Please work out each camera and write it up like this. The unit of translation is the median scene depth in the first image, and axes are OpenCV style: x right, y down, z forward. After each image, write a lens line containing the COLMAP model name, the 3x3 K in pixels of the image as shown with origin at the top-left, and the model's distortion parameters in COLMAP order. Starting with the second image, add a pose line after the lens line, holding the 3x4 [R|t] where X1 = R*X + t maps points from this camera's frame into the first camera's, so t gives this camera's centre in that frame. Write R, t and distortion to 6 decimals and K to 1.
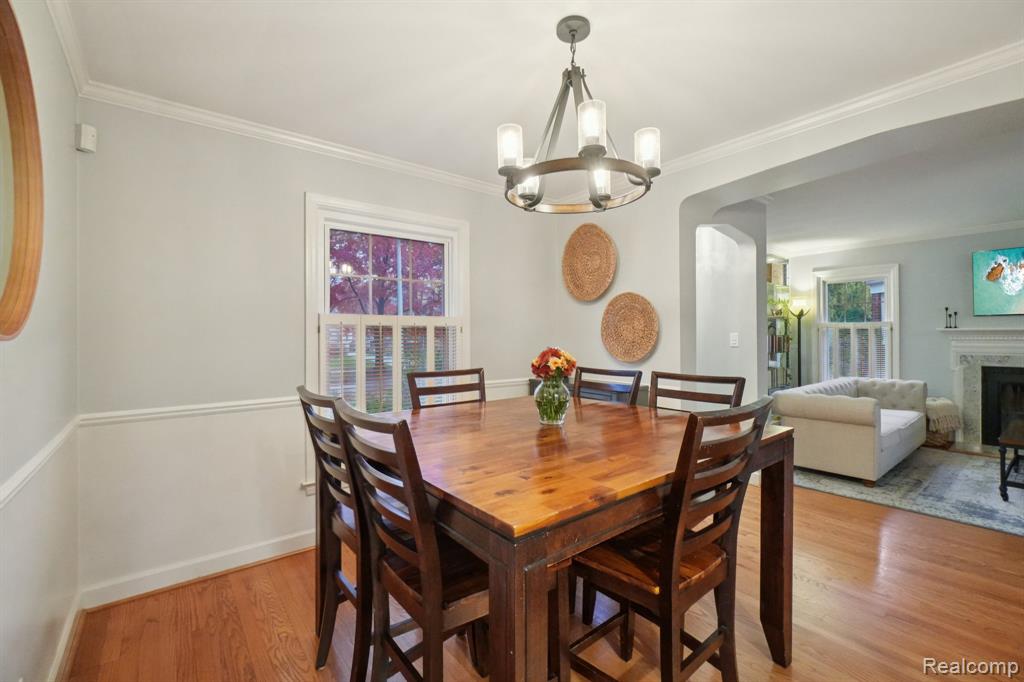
lens RADIAL K [[444.2, 0, 510.8], [0, 444.2, 337.4], [0, 0, 1]] dist [-0.007365, 0.001814]
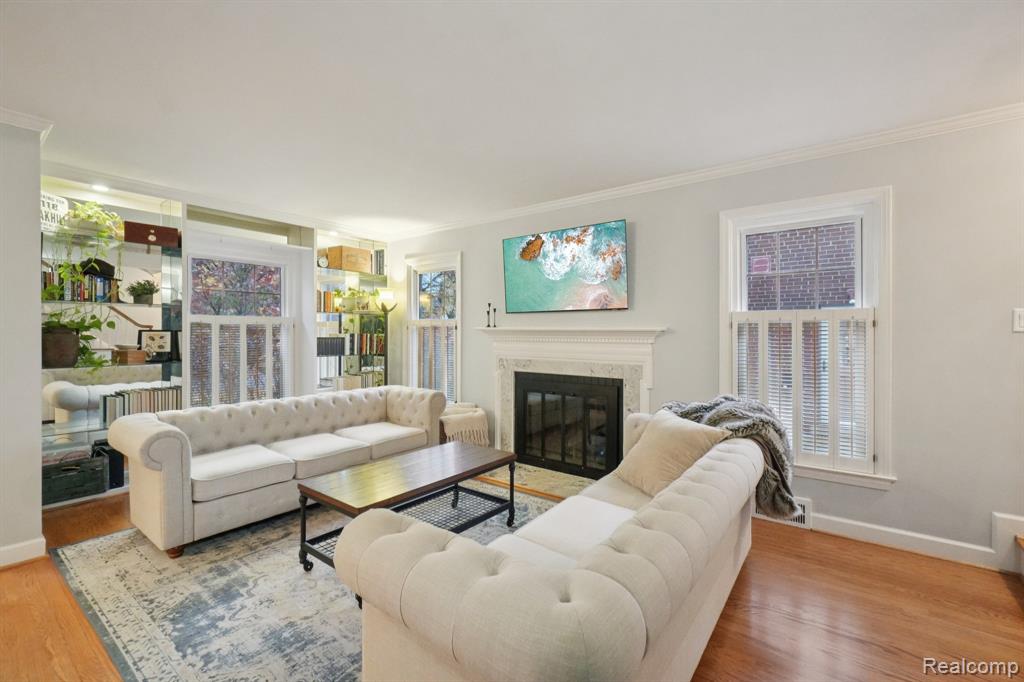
lens RADIAL K [[444.2, 0, 514.7], [0, 444.2, 333.7], [0, 0, 1]] dist [-0.007365, 0.001814]
pose [[0.969475, 0.009349, 0.245013, 0.849921], [-0.010177, 0.999946, 0.002113, -0.010967], [-0.244980, -0.004542, 0.969518, 0.153366]]
